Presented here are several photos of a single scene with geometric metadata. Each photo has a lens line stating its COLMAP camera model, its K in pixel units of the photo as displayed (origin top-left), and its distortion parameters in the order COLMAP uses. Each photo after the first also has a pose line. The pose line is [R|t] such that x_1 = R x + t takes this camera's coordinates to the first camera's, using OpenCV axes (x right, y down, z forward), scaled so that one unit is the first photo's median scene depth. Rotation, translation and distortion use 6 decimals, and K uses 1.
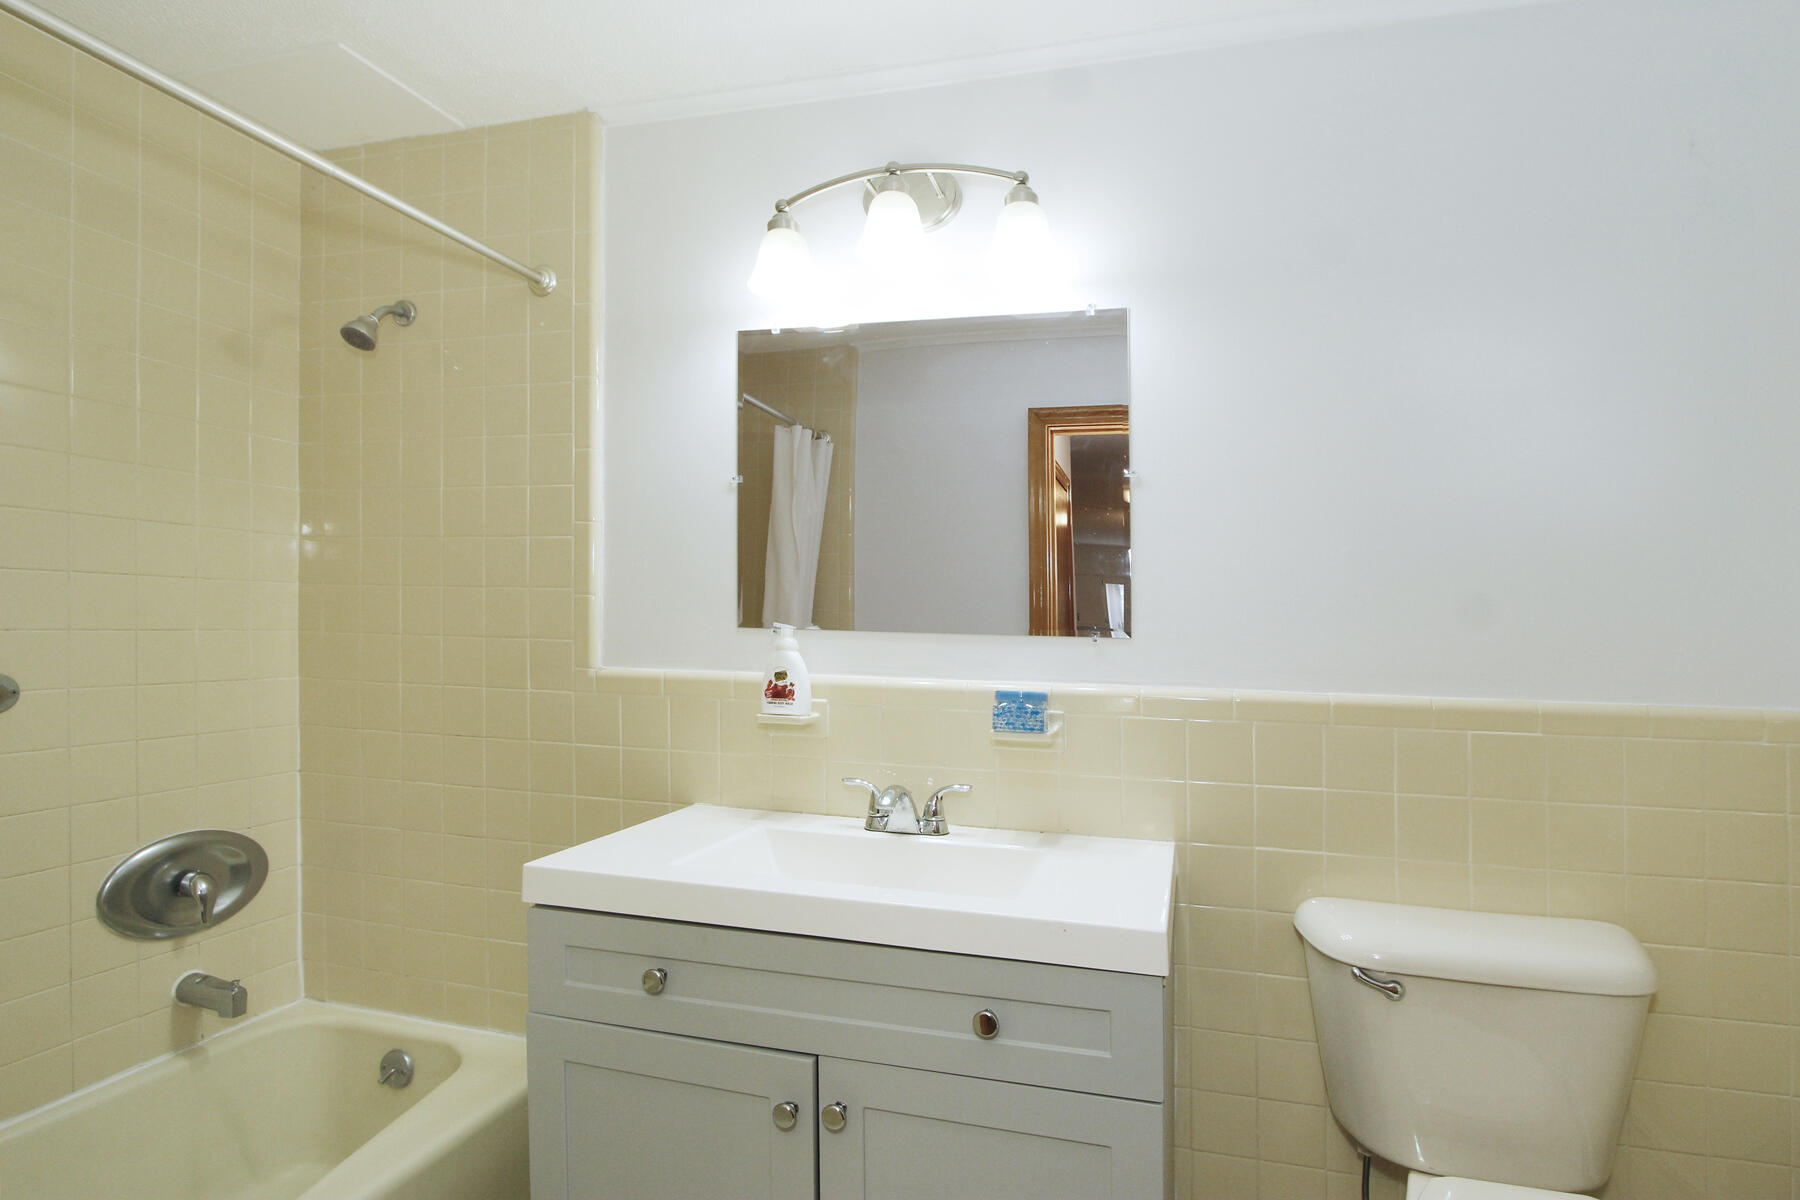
lens RADIAL K [[823.7, 0, 933.0], [0, 823.7, 646.4], [0, 0, 1]] dist [-0.019373, 0.002023]
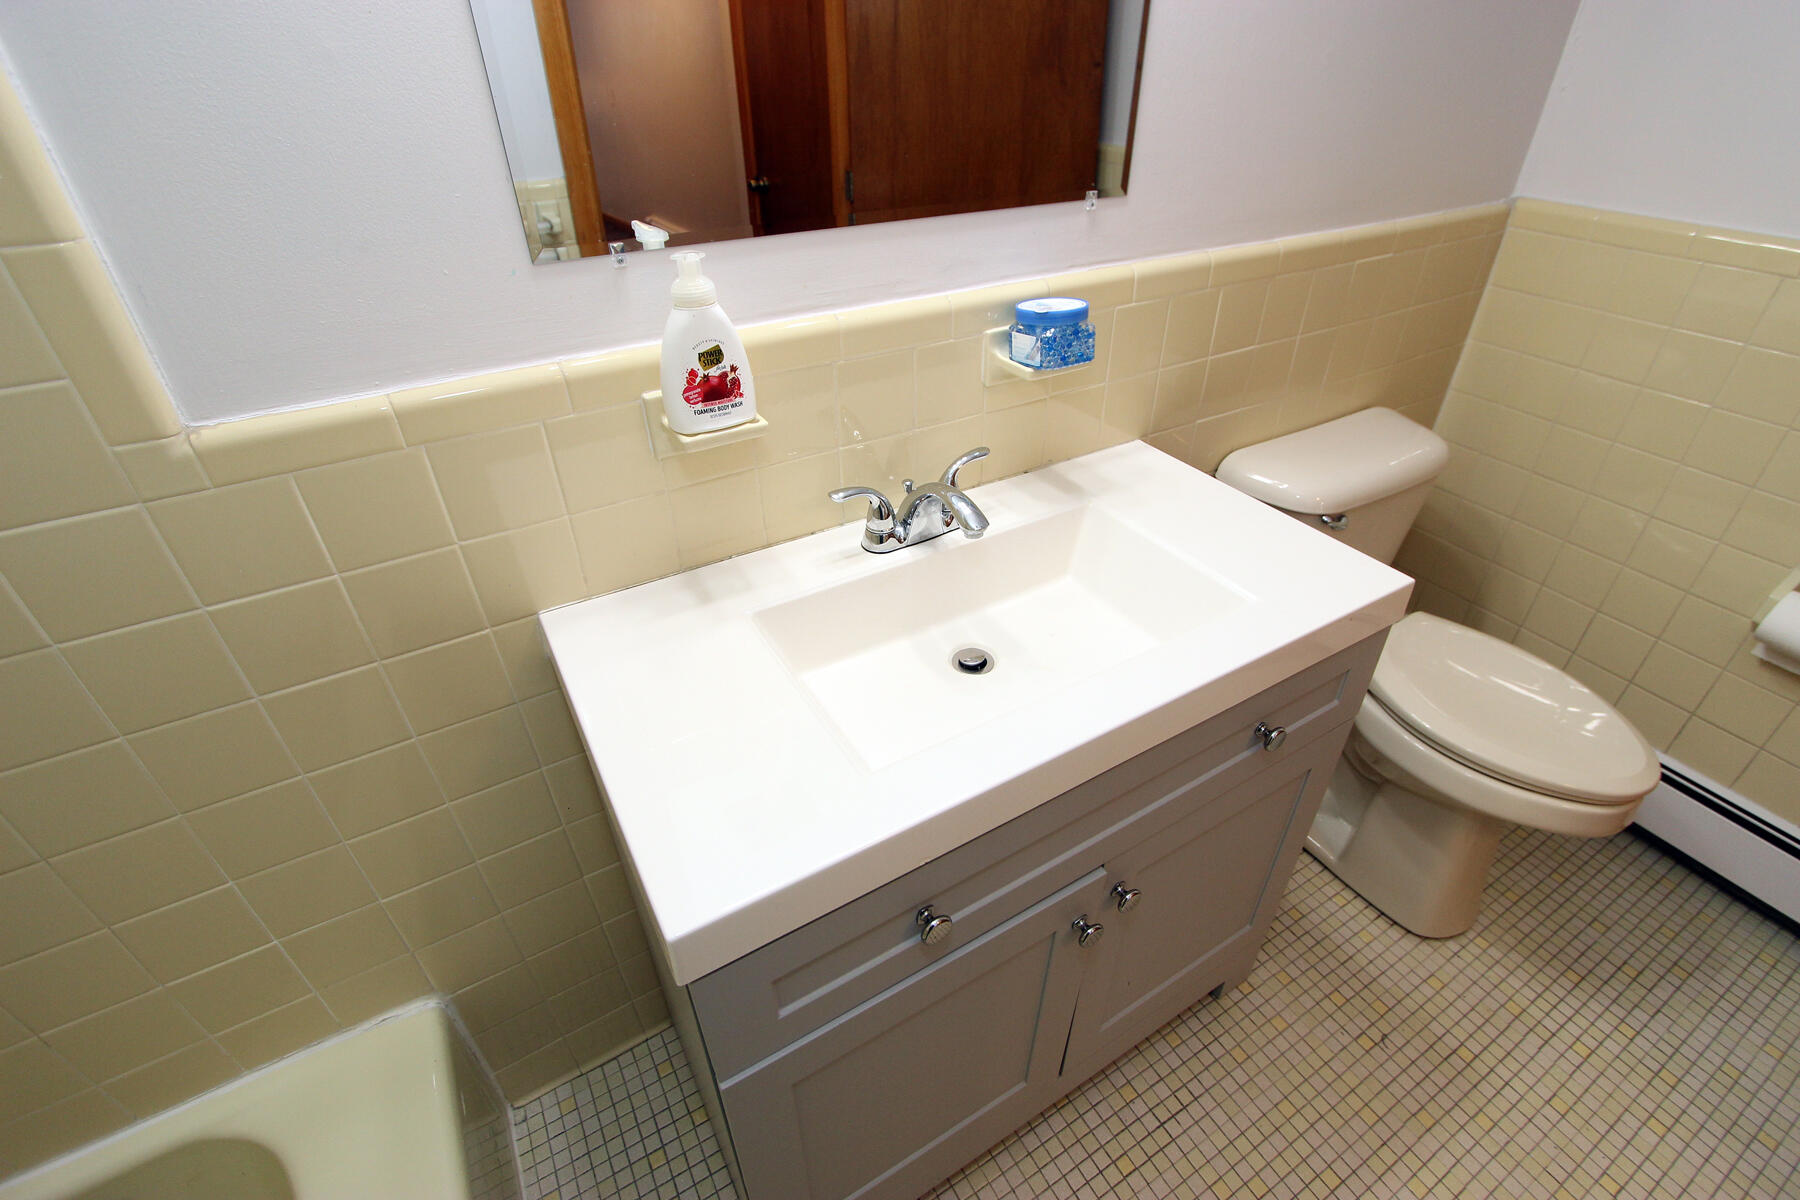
lens RADIAL K [[823.7, 0, 911.6], [0, 823.7, 603.4], [0, 0, 1]] dist [-0.019373, 0.002023]
pose [[0.721205, -0.416108, 0.553821, -0.415349], [0.039741, 0.823022, 0.566618, -0.118668], [-0.691581, -0.386638, 0.610104, 0.483574]]
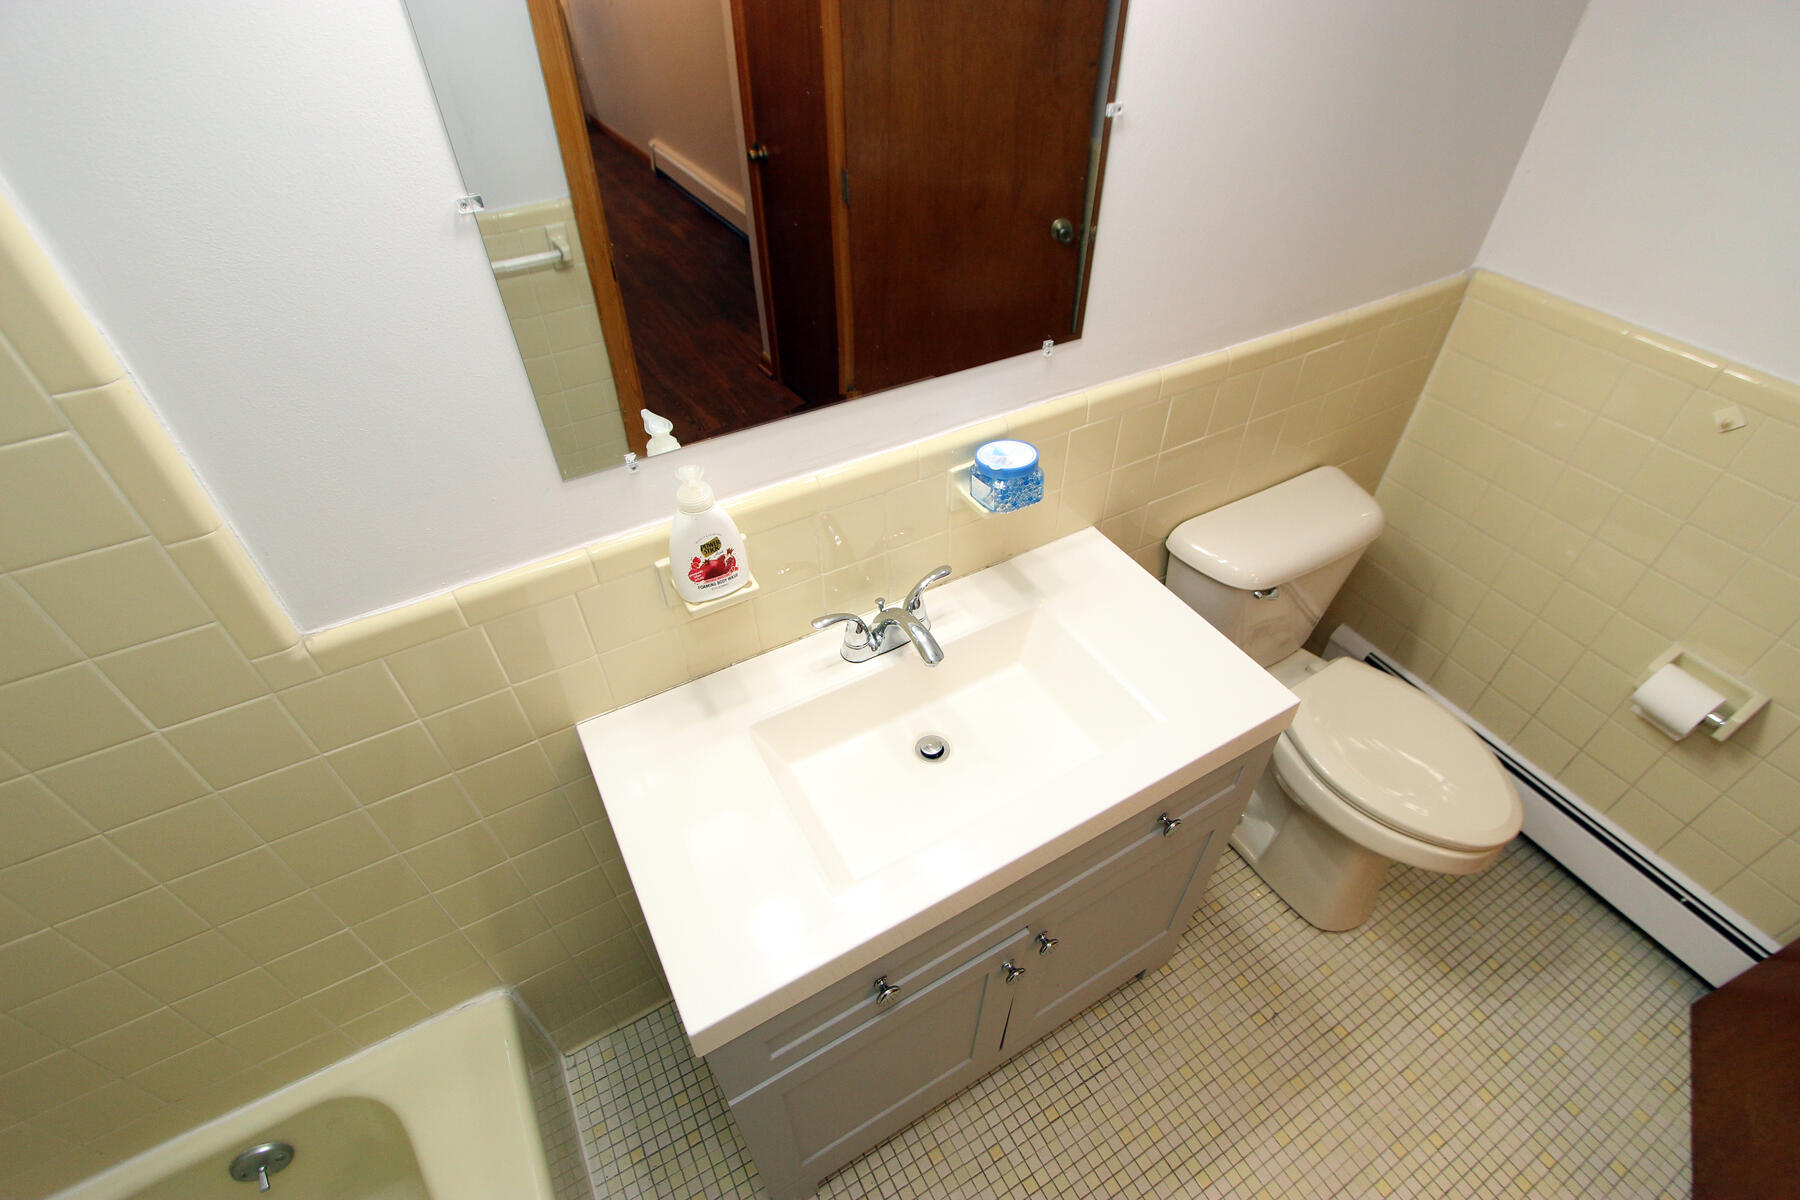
lens RADIAL K [[823.7, 0, 908.7], [0, 823.7, 613.5], [0, 0, 1]] dist [-0.019373, 0.002023]
pose [[0.735502, -0.478399, 0.479762, -0.372868], [0.034833, 0.733875, 0.678390, -0.329821], [-0.676627, -0.482246, 0.556431, 0.470277]]
